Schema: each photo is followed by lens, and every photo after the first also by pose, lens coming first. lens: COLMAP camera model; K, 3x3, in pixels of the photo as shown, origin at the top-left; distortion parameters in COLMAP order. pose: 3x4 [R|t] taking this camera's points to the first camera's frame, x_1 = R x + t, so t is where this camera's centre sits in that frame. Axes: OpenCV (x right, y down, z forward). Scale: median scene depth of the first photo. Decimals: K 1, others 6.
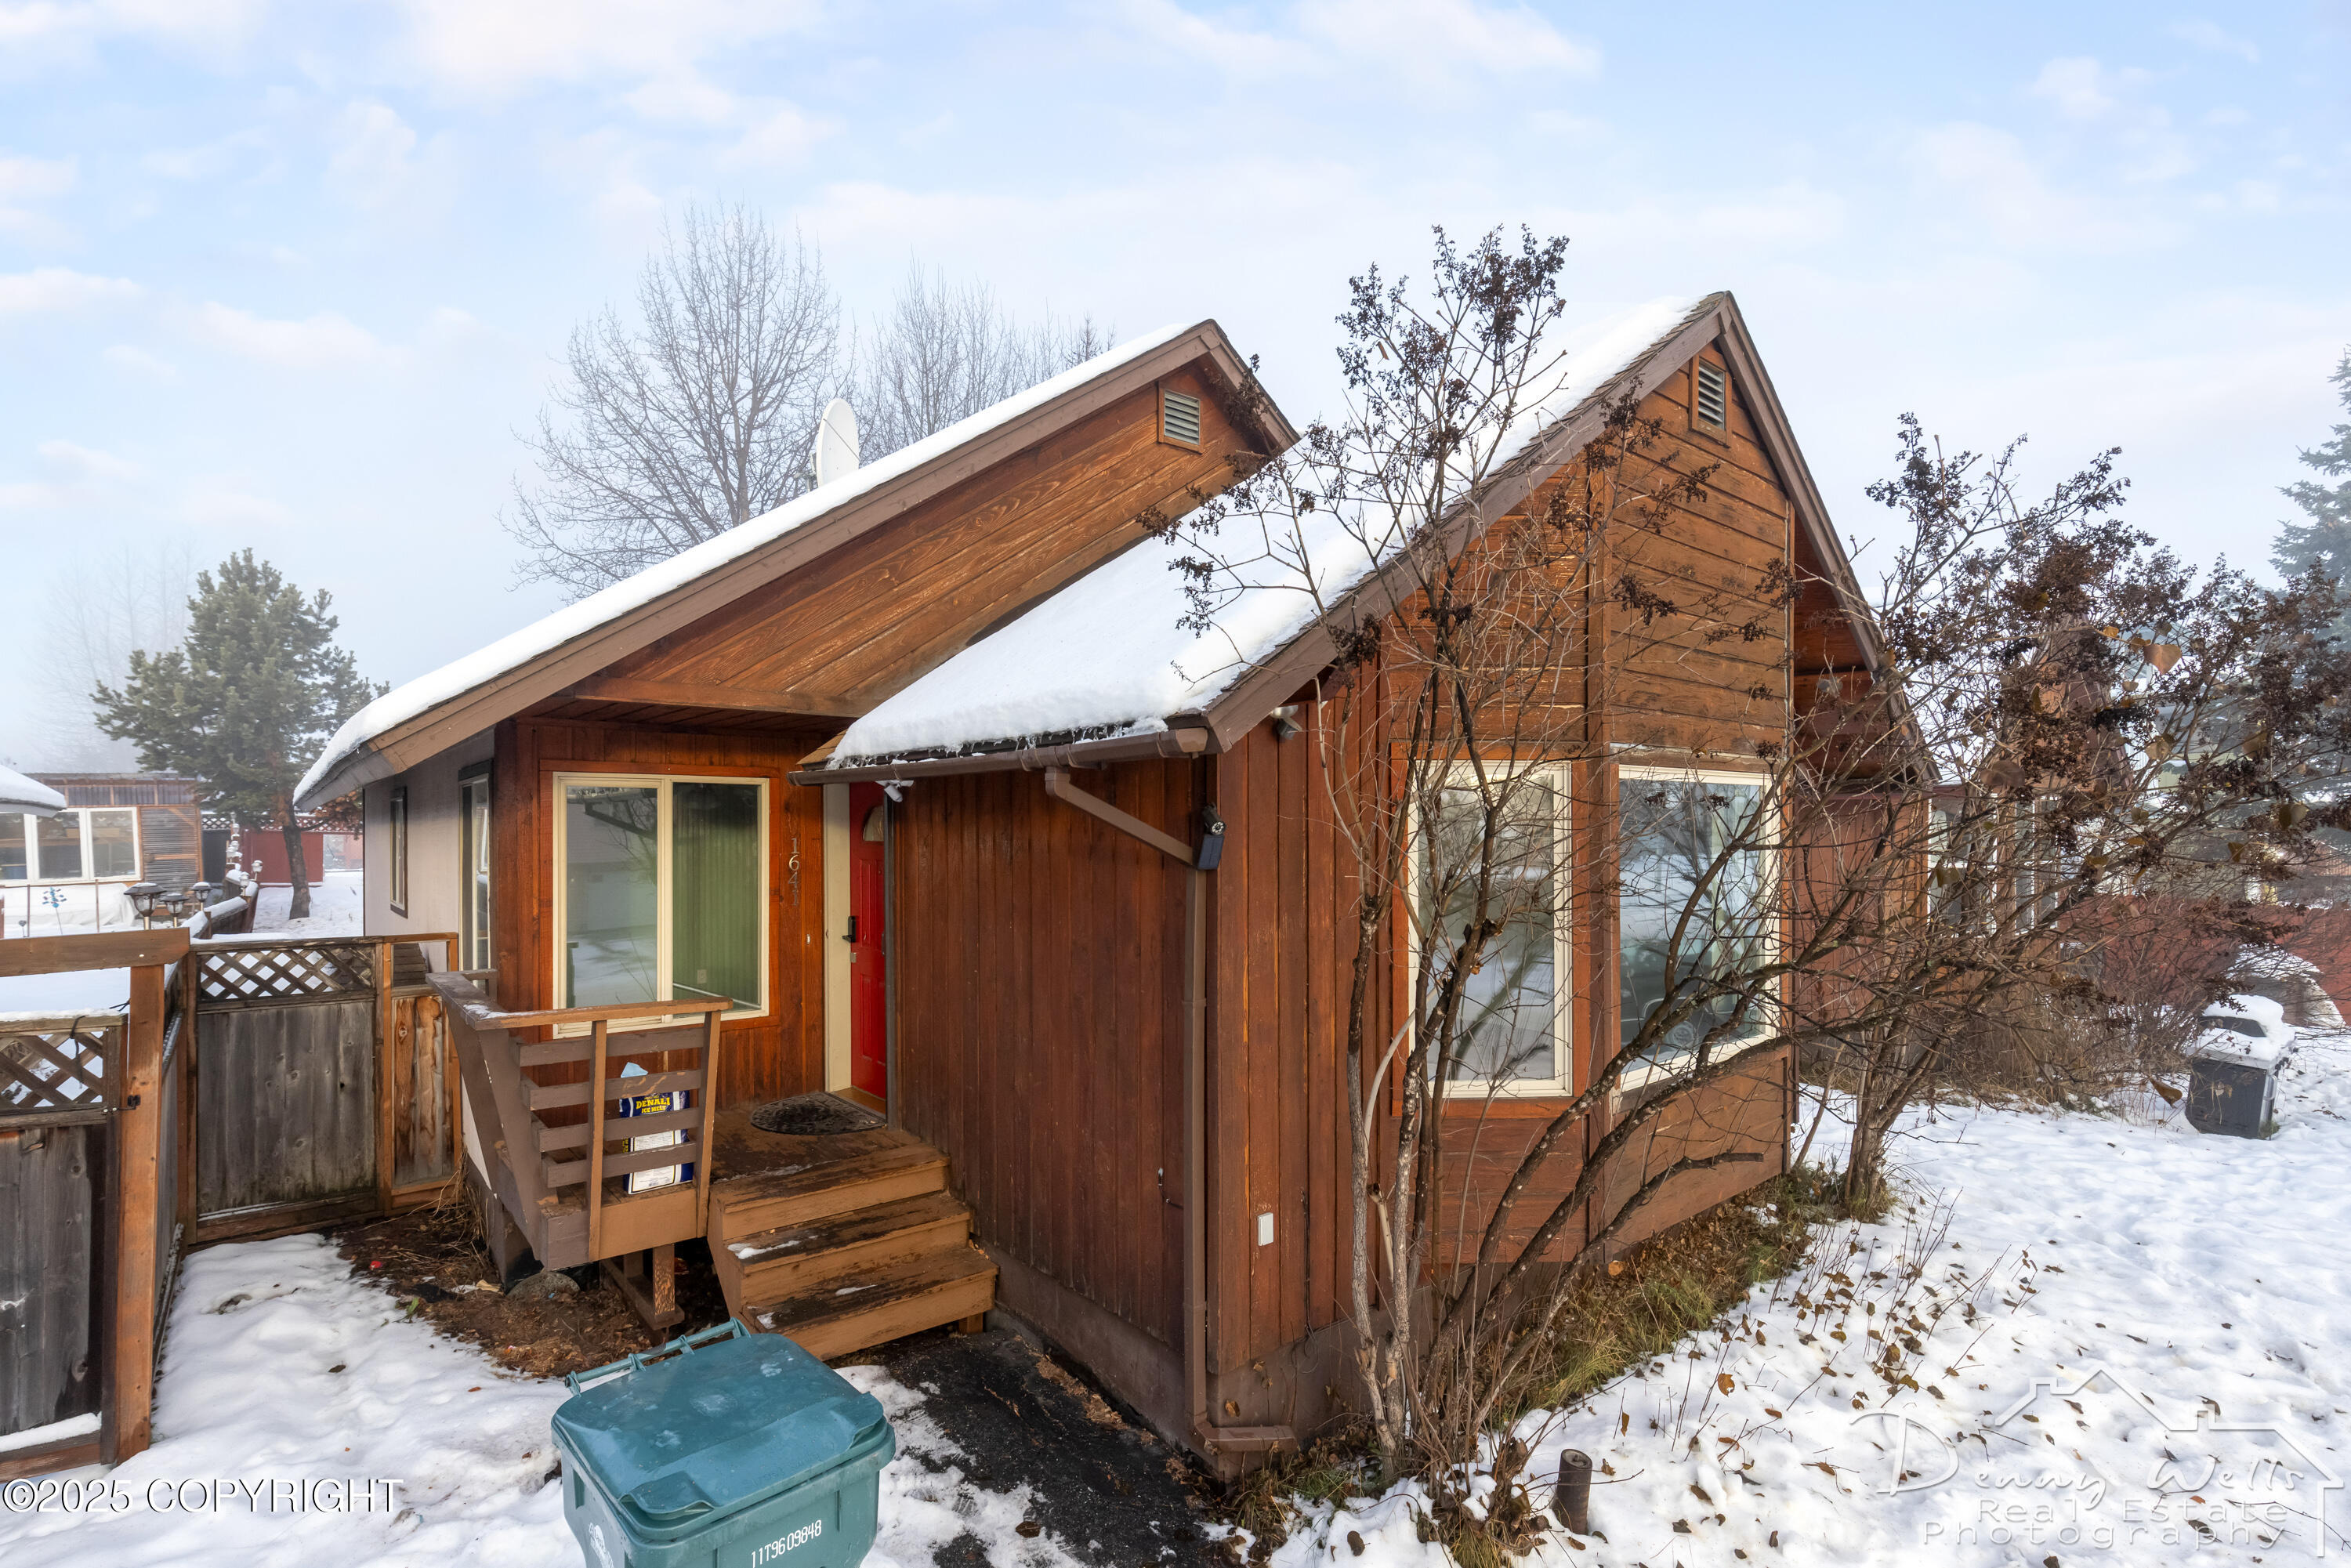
lens RADIAL K [[1073.4, 0, 1166.1], [0, 1073.4, 833.8], [0, 0, 1]] dist [0.001660, 0.000053]
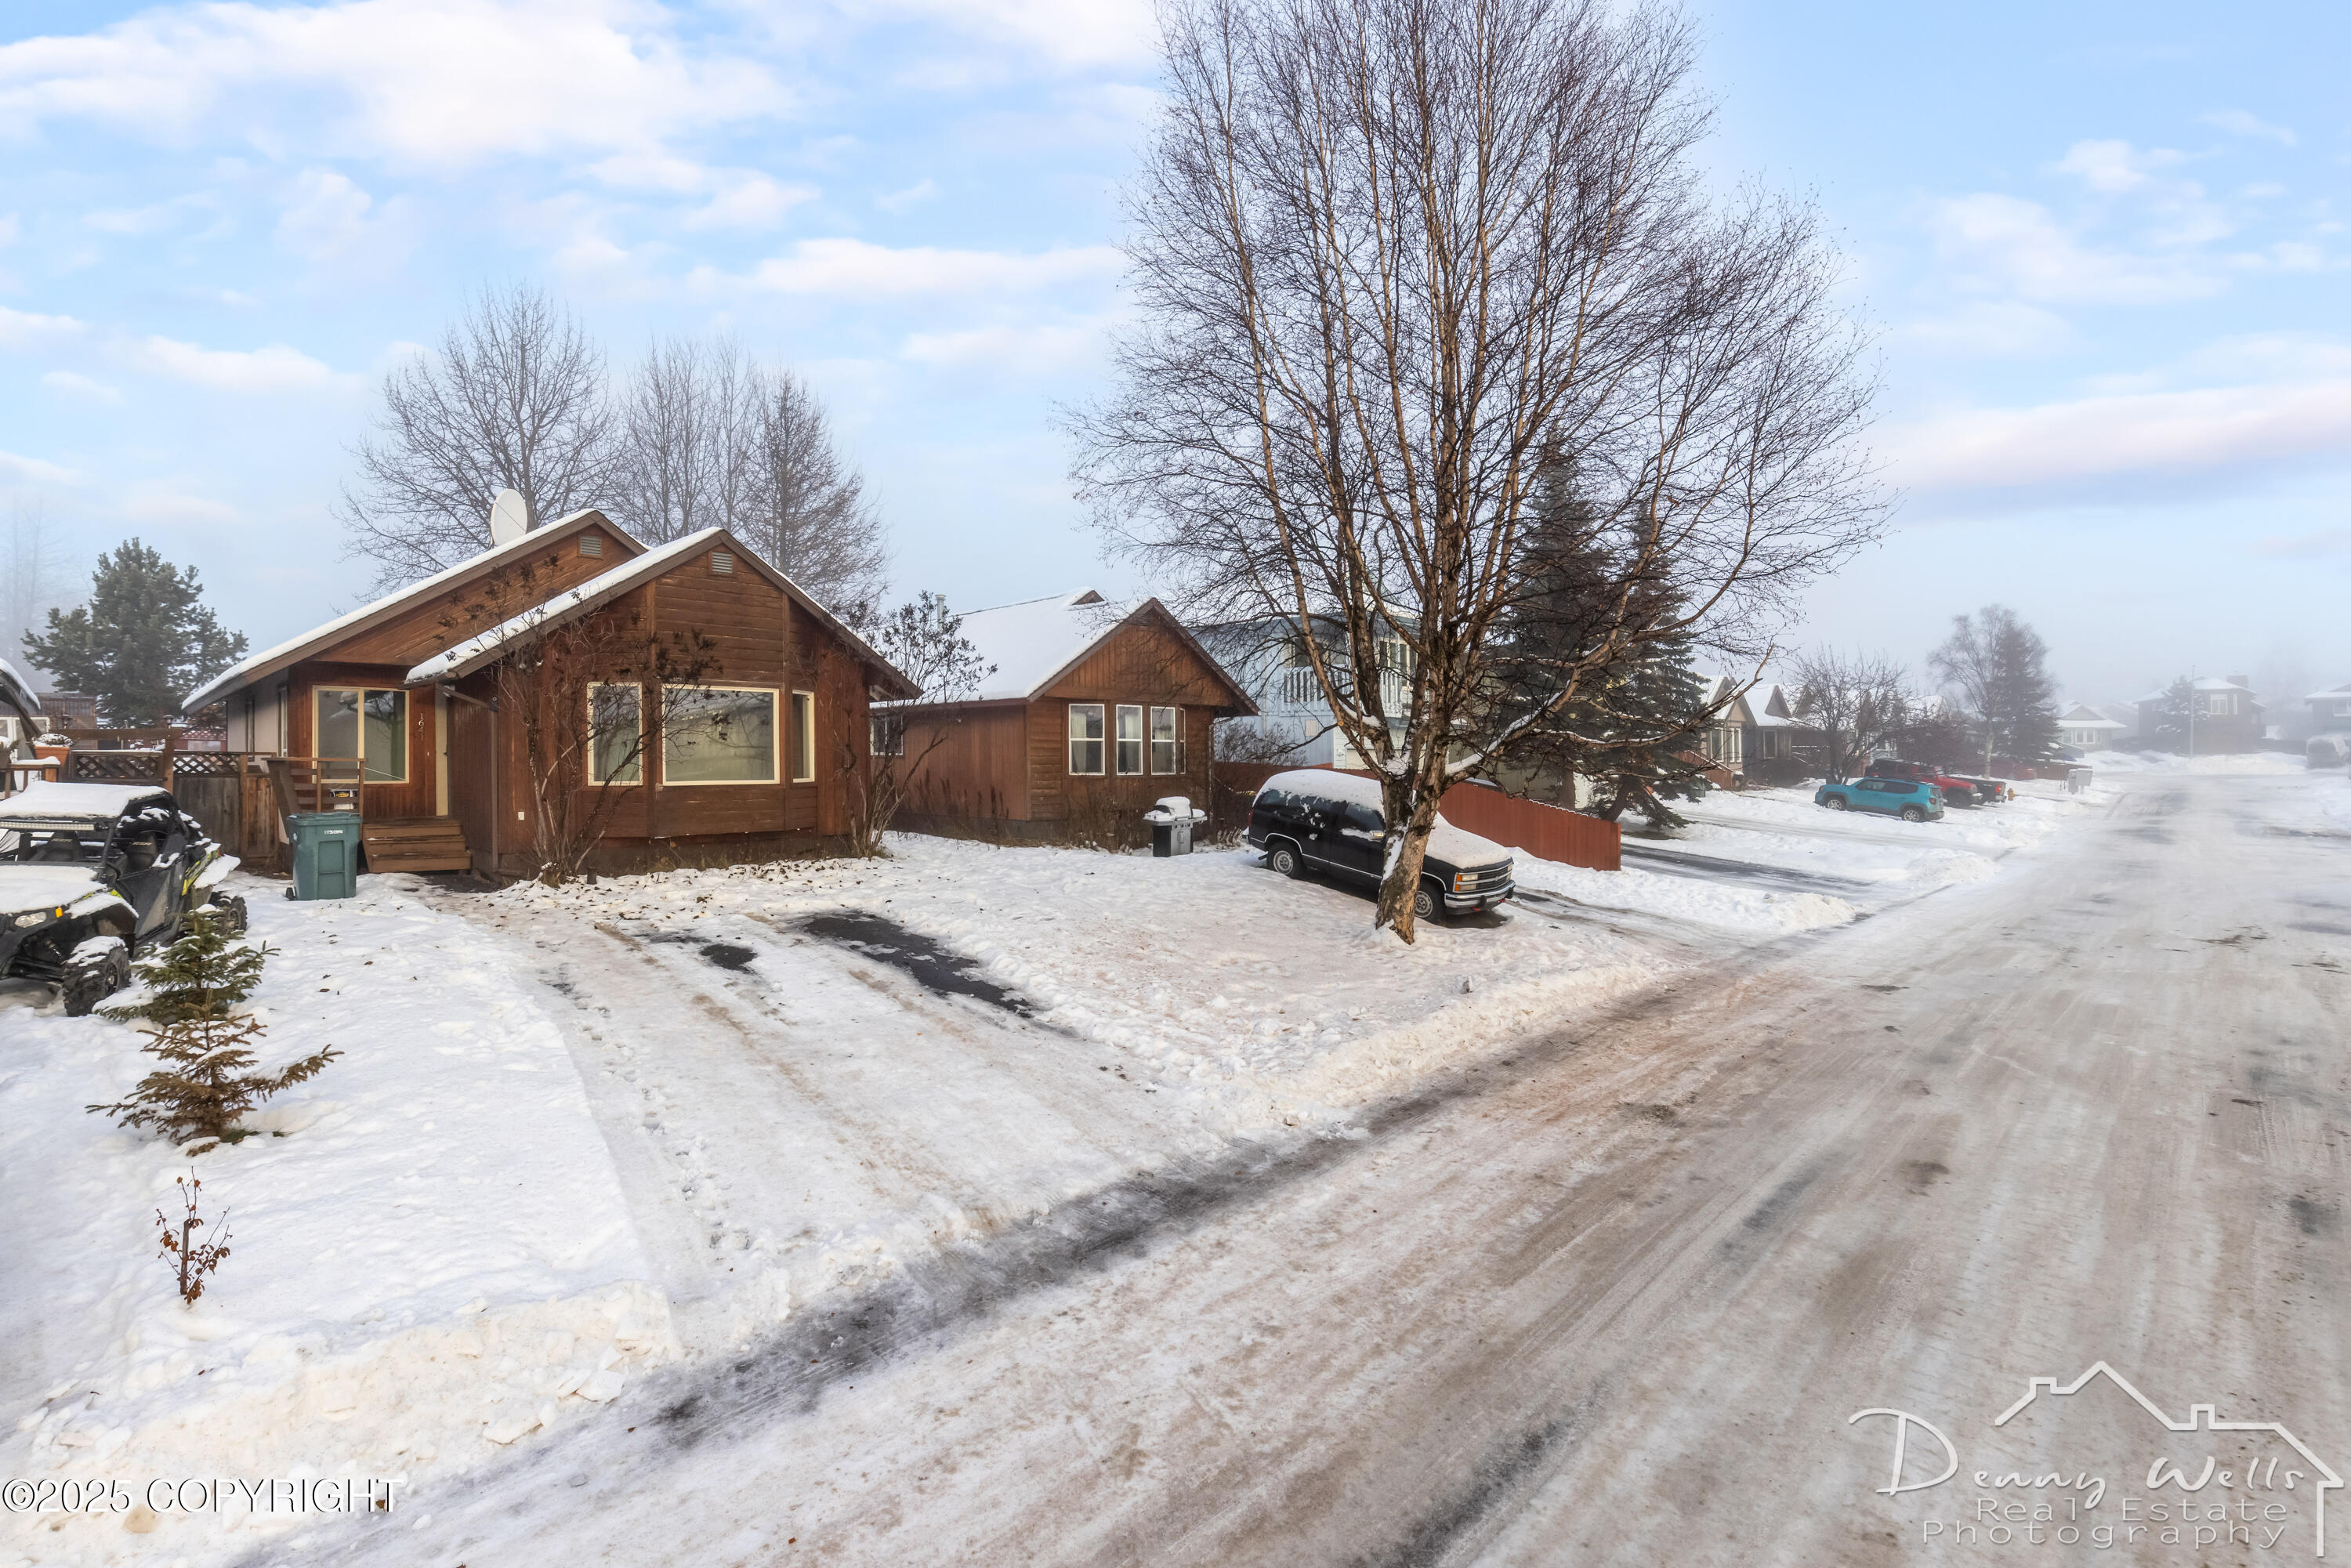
lens RADIAL K [[1095.3, 0, 1201.9], [0, 1095.3, 765.7], [0, 0, 1]] dist [0.004392, 0.000148]
pose [[0.995441, 0.000049, 0.095379, 0.447850], [0.000588, 0.999978, -0.006654, 0.053163], [-0.095377, 0.006679, 0.995419, -0.631346]]
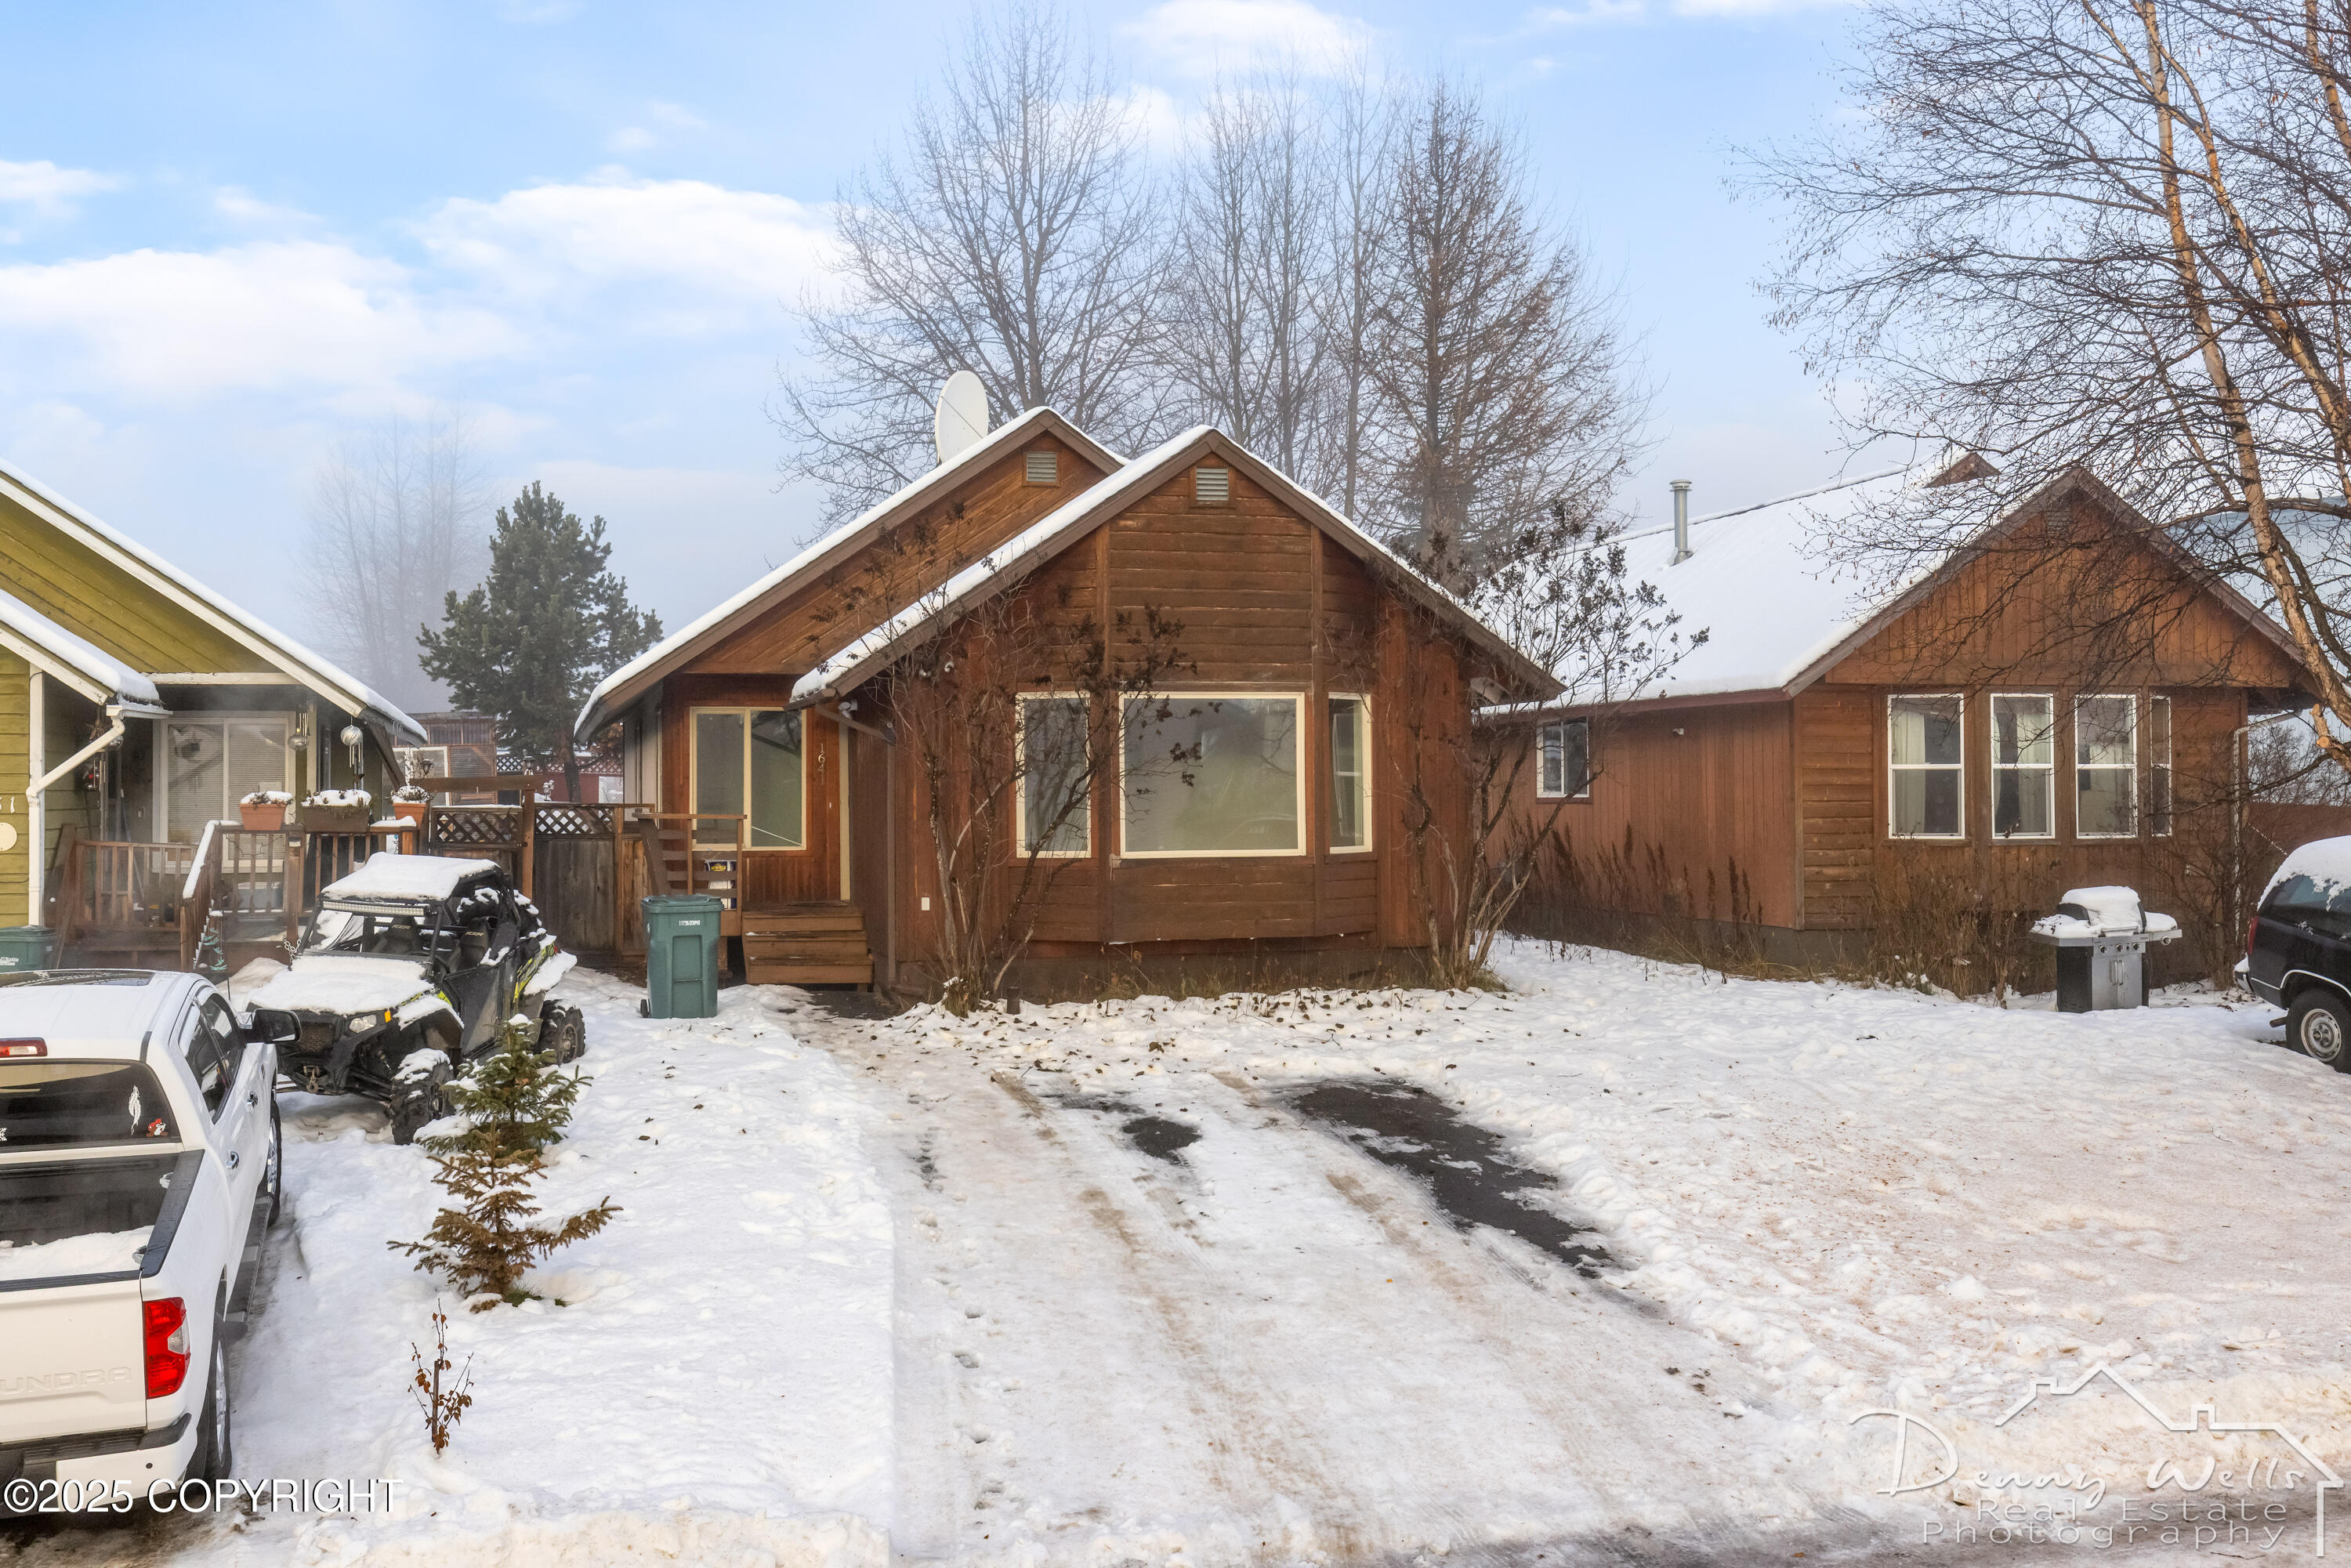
lens RADIAL K [[2372.6, 0, 1175.5], [0, 2372.6, 784.0], [0, 0, 1]] dist [0.010906, -0.006599]
pose [[0.908503, -0.005974, -0.417835, 0.610874], [0.000446, 0.999911, -0.013326, 0.042133], [0.417877, 0.011921, 0.908425, -0.760875]]
